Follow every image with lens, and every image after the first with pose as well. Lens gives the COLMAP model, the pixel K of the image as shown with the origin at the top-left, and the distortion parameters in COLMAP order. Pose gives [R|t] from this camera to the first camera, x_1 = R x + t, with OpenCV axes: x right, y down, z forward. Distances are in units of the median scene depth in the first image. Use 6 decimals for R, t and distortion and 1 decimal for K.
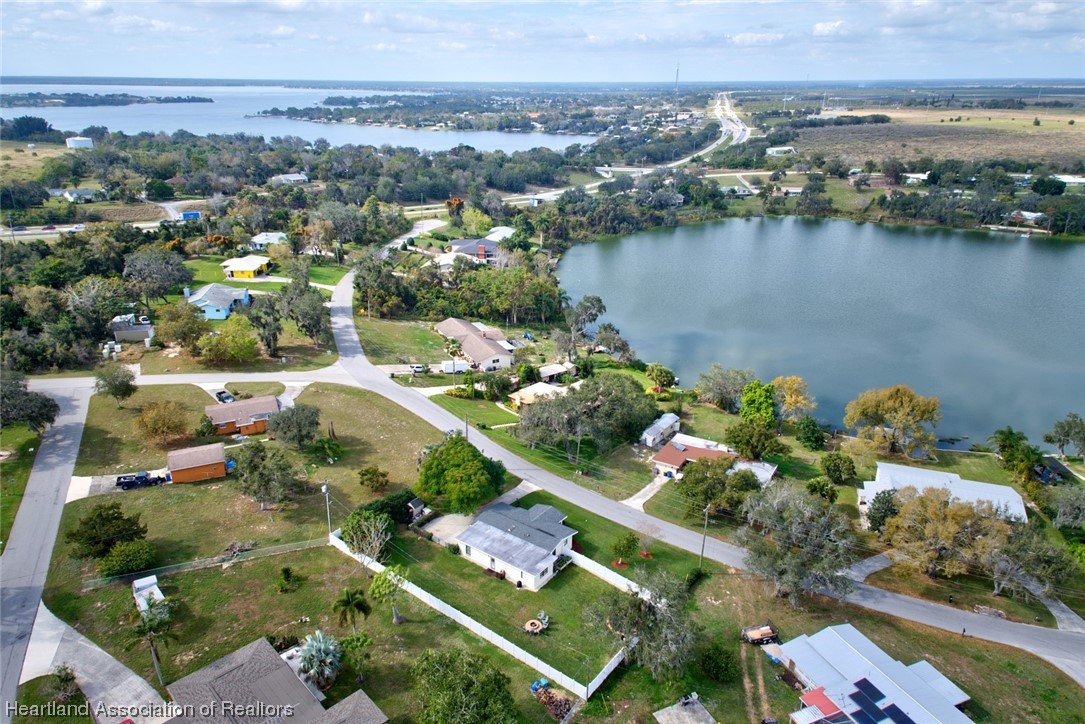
lens RADIAL K [[726.1, 0, 542.5], [0, 726.1, 362.0], [0, 0, 1]] dist [0.065845, -0.034587]
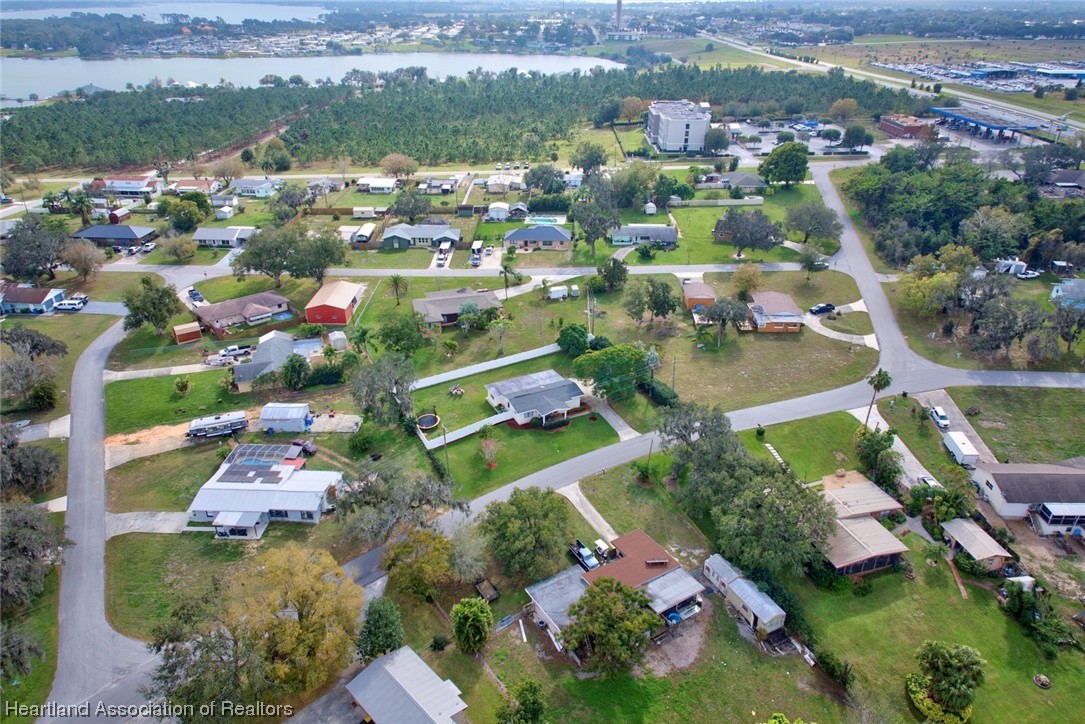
lens RADIAL K [[726.1, 0, 542.5], [0, 726.1, 362.0], [0, 0, 1]] dist [0.065845, -0.034587]
pose [[-0.451142, 0.389358, -0.803038, 0.268235], [-0.321422, 0.768540, 0.553204, -0.142506], [0.832562, 0.507688, -0.221573, 0.351646]]
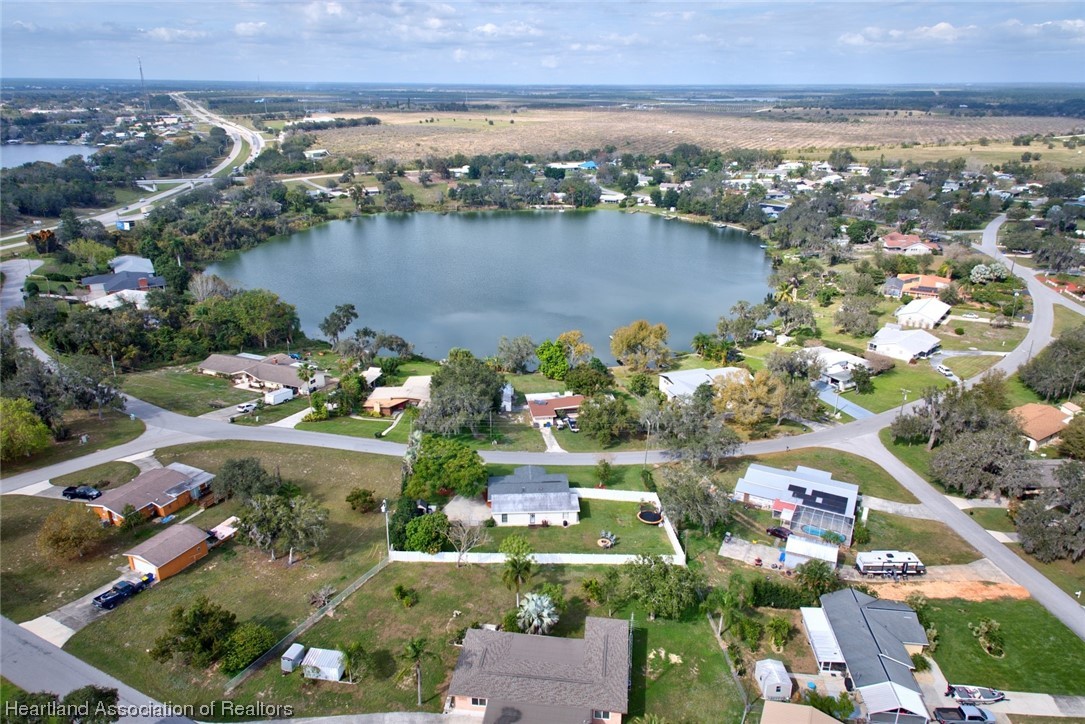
lens RADIAL K [[726.1, 0, 542.5], [0, 726.1, 362.0], [0, 0, 1]] dist [0.065845, -0.034587]
pose [[0.771878, -0.226779, 0.593949, -0.185812], [0.227187, 0.970923, 0.075468, -0.014226], [-0.593793, 0.076686, 0.800955, 0.009058]]
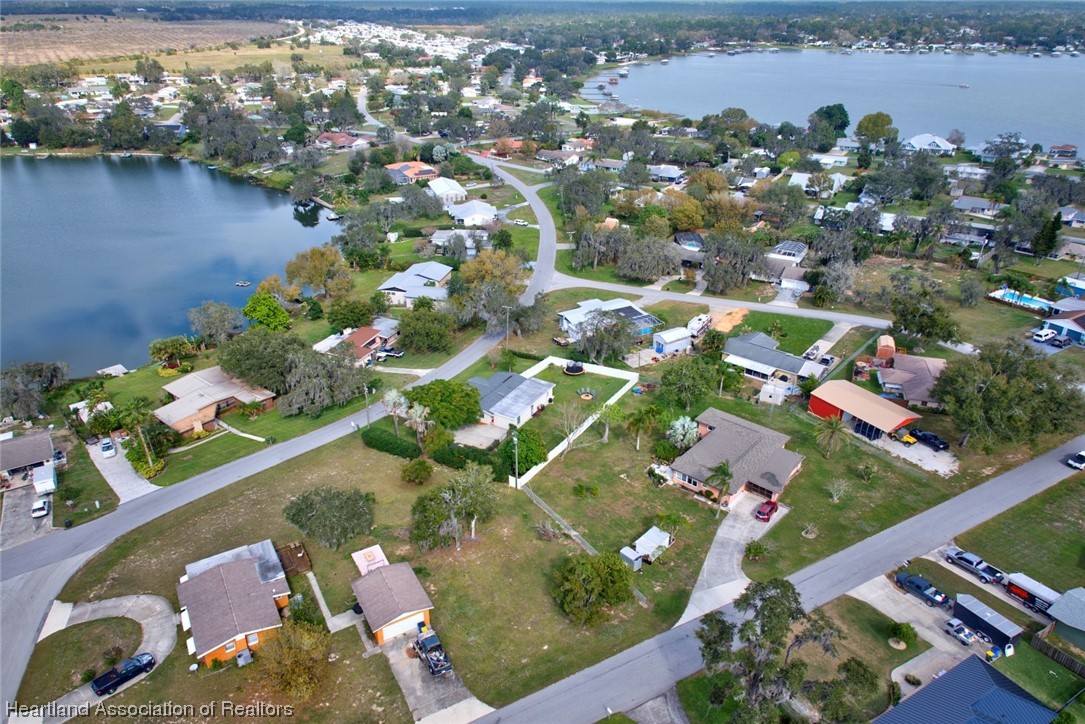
lens RADIAL K [[726.1, 0, 542.5], [0, 726.1, 362.0], [0, 0, 1]] dist [0.065845, -0.034587]
pose [[-0.102490, -0.454183, 0.884993, -0.310924], [0.354777, 0.814480, 0.459081, -0.099248], [-0.929317, 0.361026, 0.077658, 0.229169]]
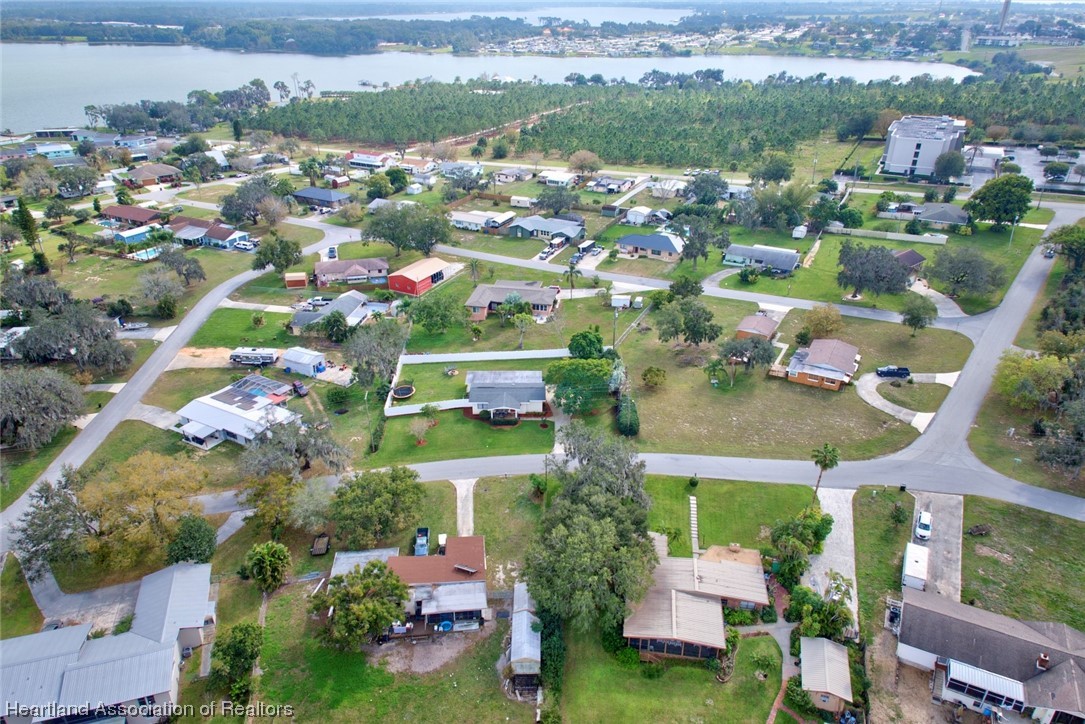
lens RADIAL K [[726.1, 0, 542.5], [0, 726.1, 362.0], [0, 0, 1]] dist [0.065845, -0.034587]
pose [[-0.802333, 0.254191, -0.540044, 0.166298], [-0.222404, 0.712311, 0.665695, -0.185352], [0.553893, 0.654217, -0.514978, 0.463871]]
